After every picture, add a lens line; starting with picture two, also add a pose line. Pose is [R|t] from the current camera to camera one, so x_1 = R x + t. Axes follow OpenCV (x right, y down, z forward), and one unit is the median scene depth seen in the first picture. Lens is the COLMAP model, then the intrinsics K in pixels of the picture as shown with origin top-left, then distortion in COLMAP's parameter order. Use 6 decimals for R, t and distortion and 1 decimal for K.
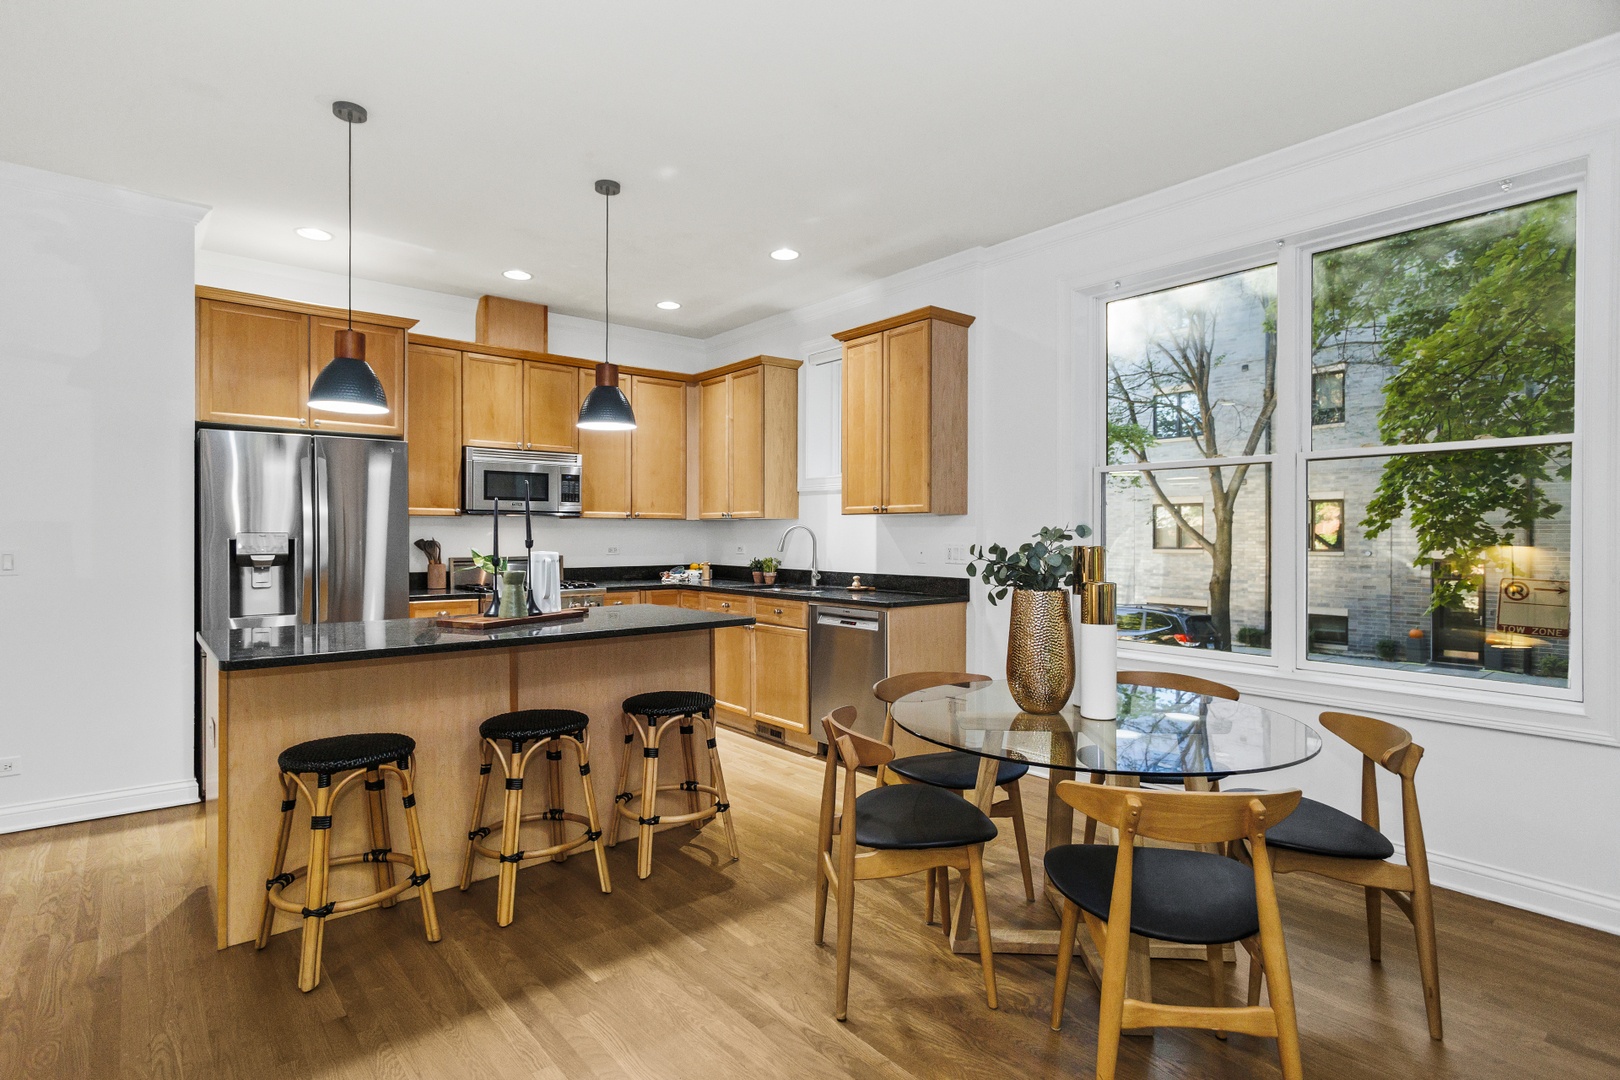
lens RADIAL K [[799.6, 0, 807.0], [0, 799.6, 541.4], [0, 0, 1]] dist [-0.012262, 0.000936]
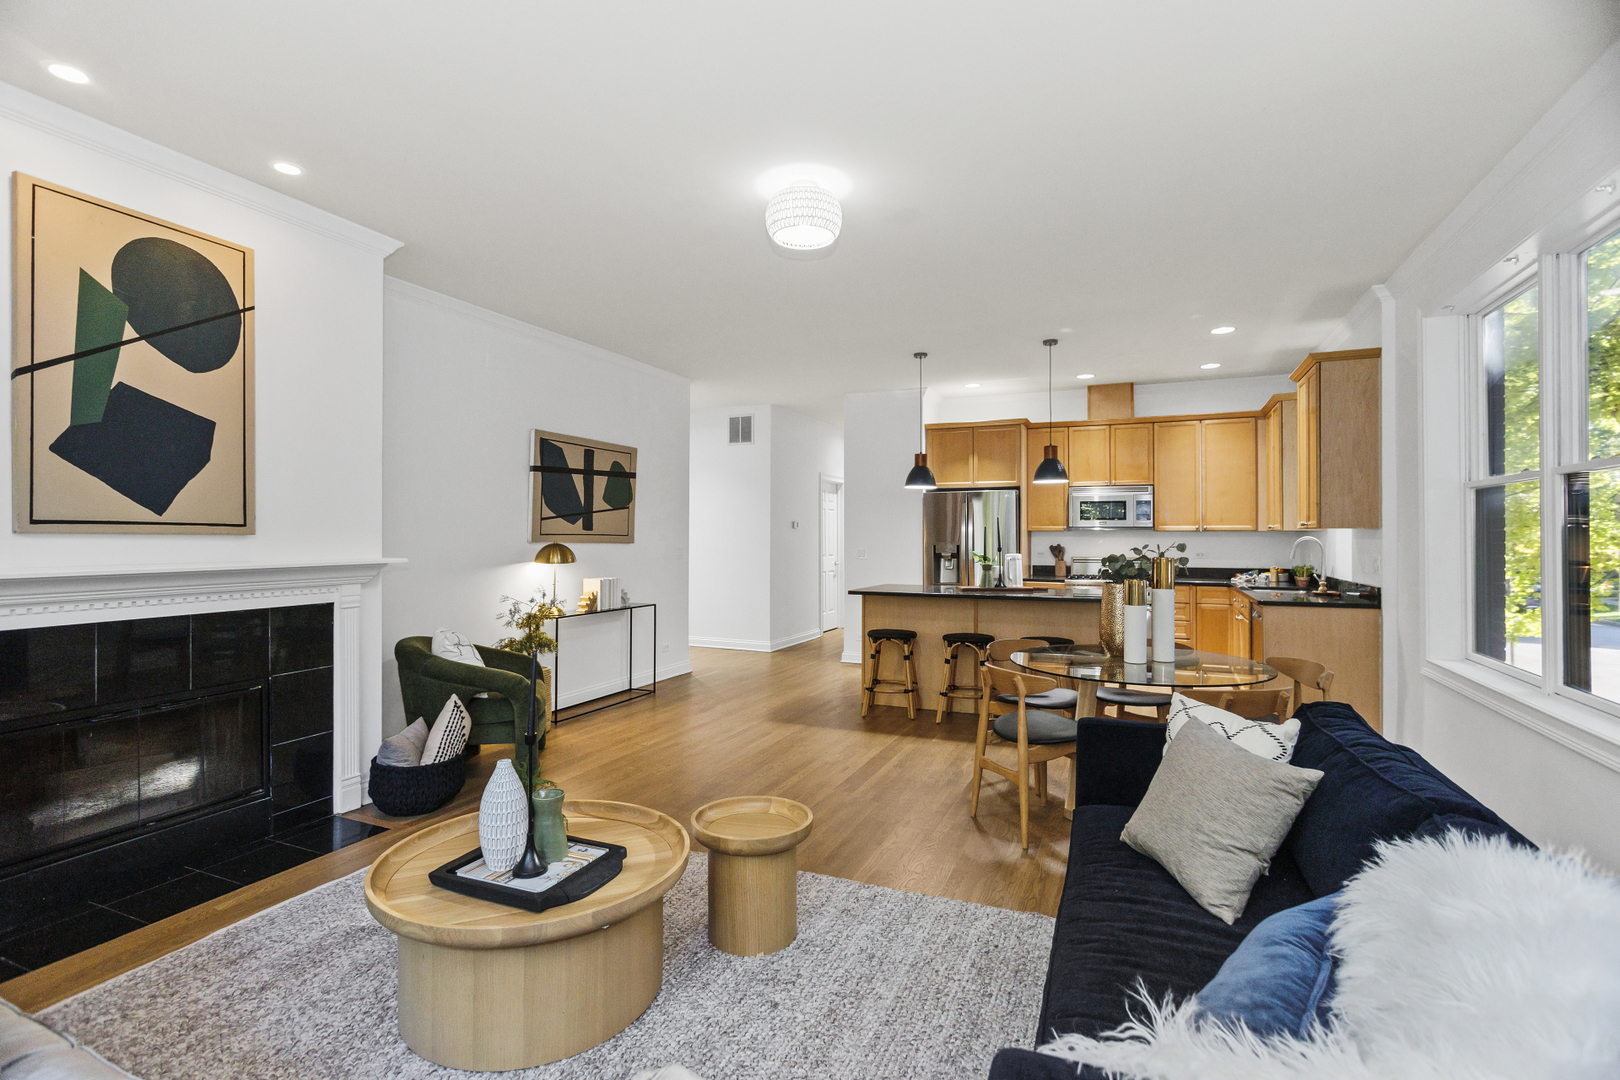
lens RADIAL K [[766.0, 0, 810.6], [0, 766.0, 532.4], [0, 0, 1]] dist [-0.006686, 0.004209]
pose [[0.452137, -0.001834, -0.891947, 0.699525], [-0.008518, 0.999943, -0.006374, -0.015032], [0.891908, 0.010480, 0.452096, -0.145434]]
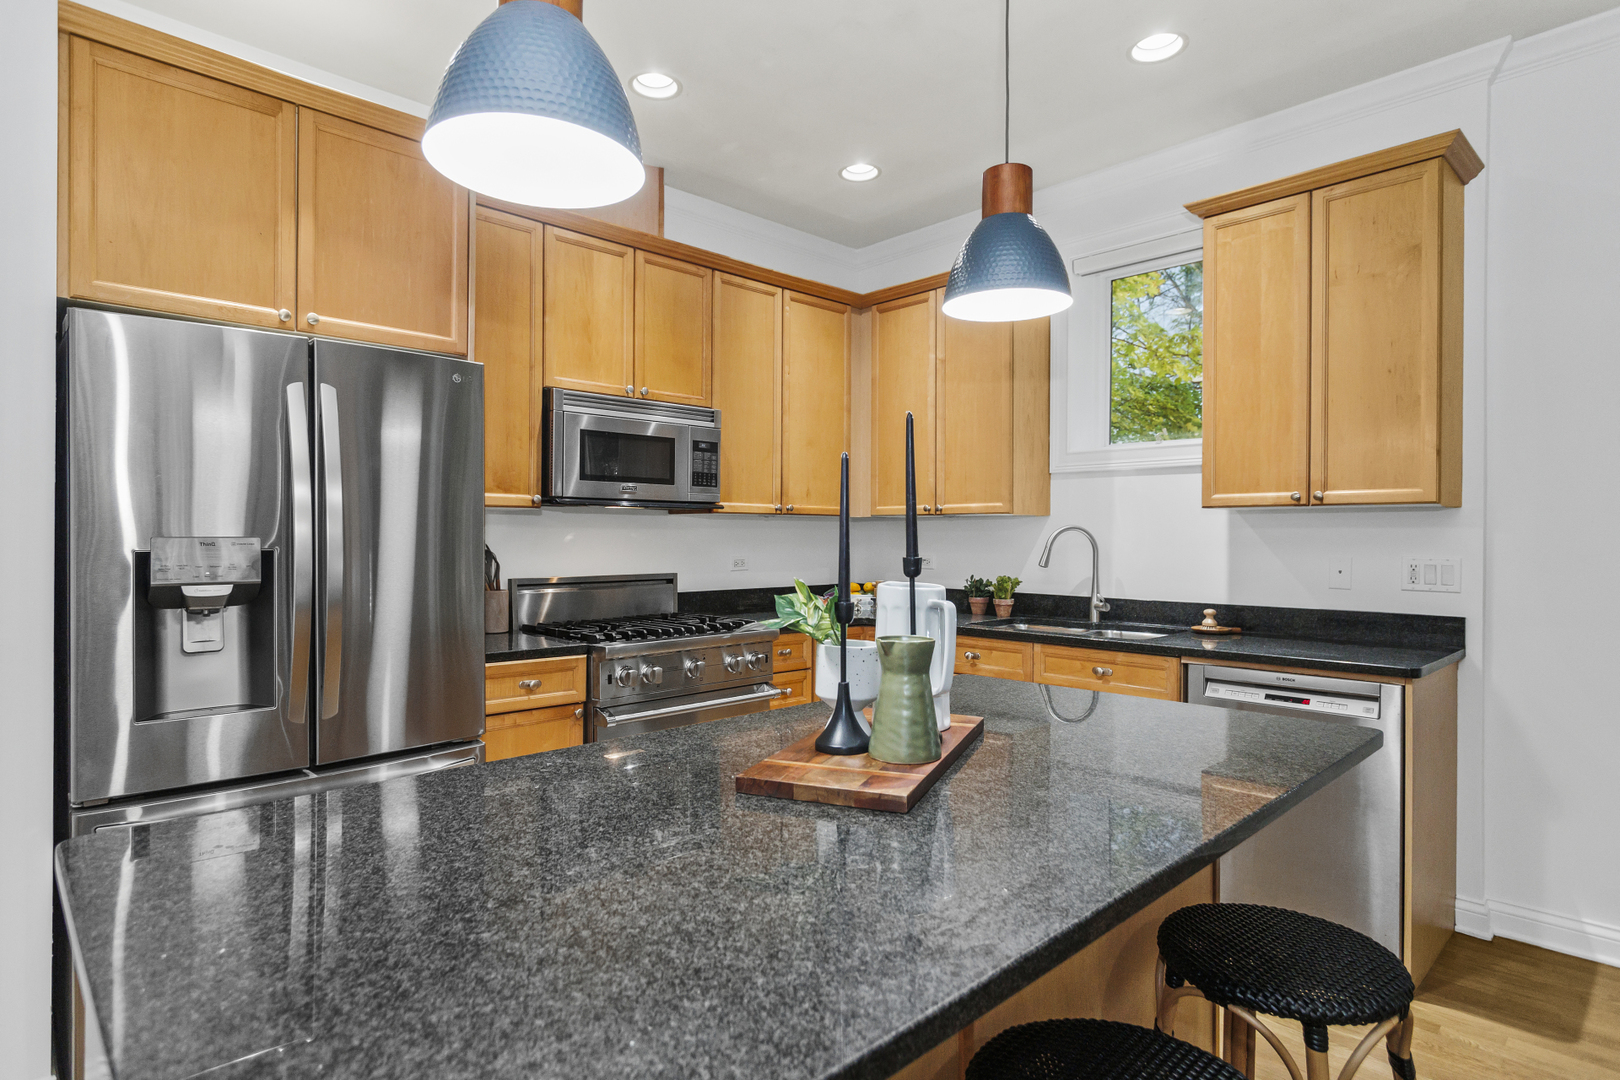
lens RADIAL K [[875.2, 0, 810.0], [0, 875.2, 537.5], [0, 0, 1]] dist [0.005993, -0.002497]
pose [[0.997833, 0.001332, 0.065778, -0.282379], [-0.000823, 0.999970, -0.007766, -0.005677], [-0.065786, 0.007695, 0.997804, 0.355477]]
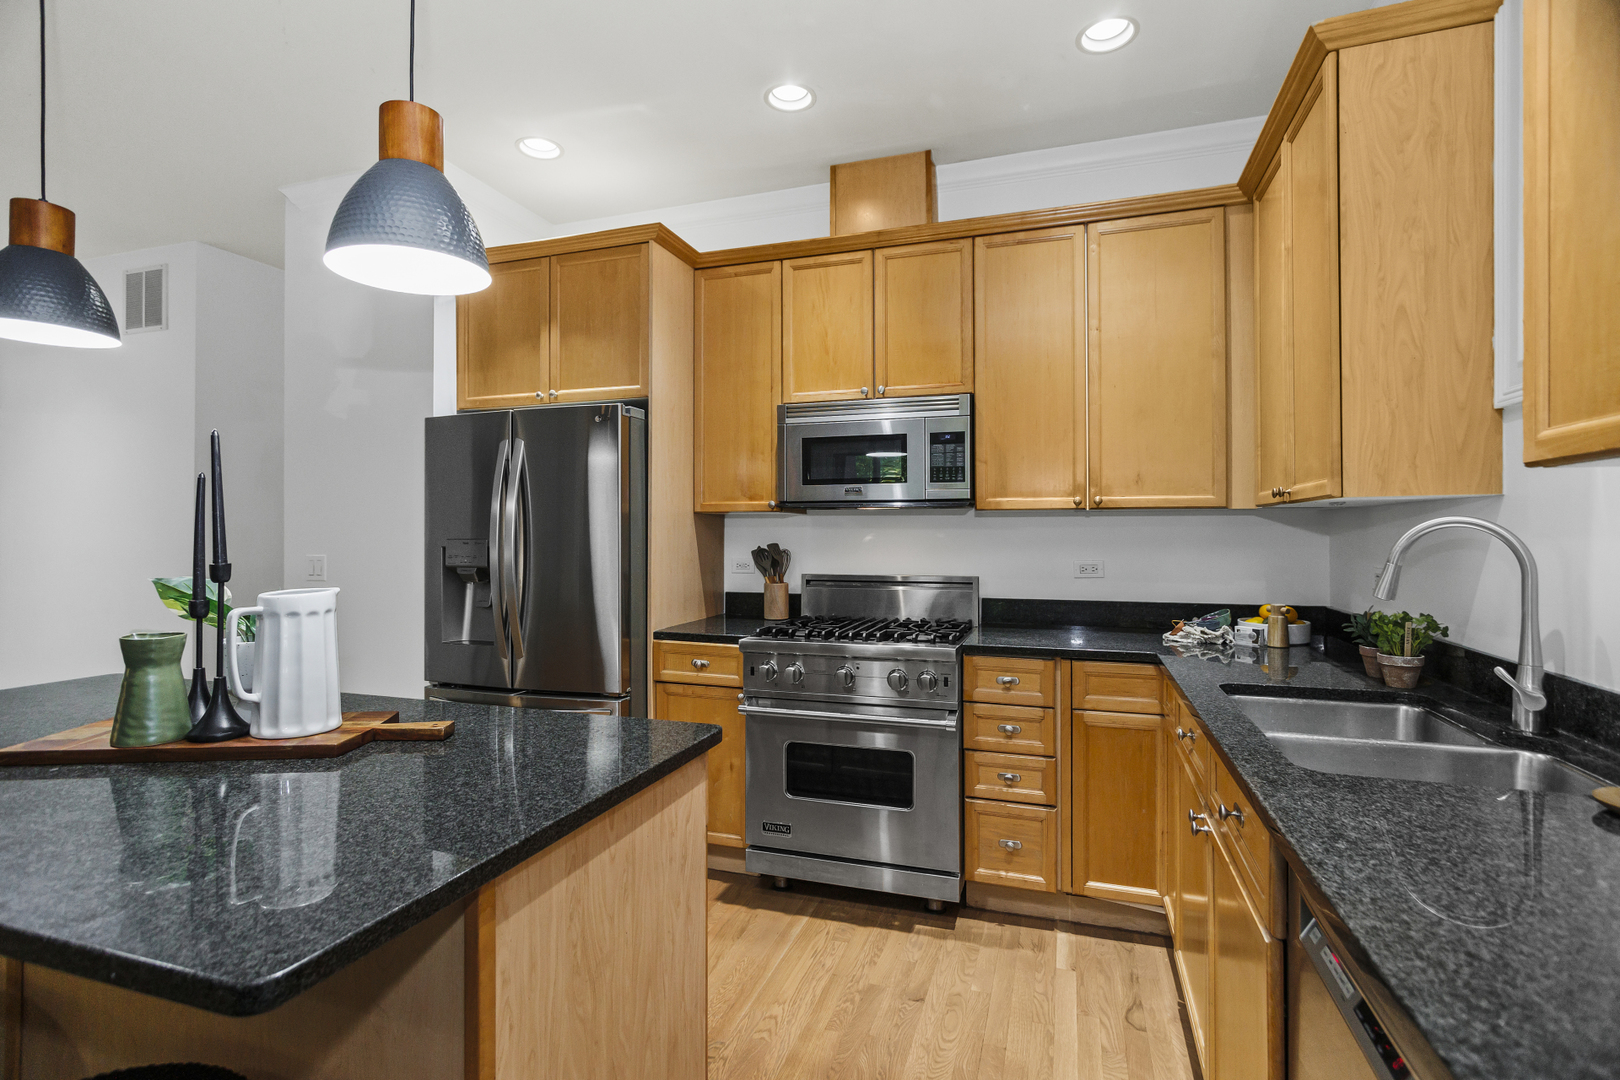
lens RADIAL K [[766.0, 0, 811.9], [0, 766.0, 532.7], [0, 0, 1]] dist [-0.006686, 0.004209]
pose [[0.526900, -0.002060, -0.849925, 0.114503], [-0.007253, 0.999950, -0.006919, -0.010850], [0.849896, 0.009810, 0.526859, 0.697824]]
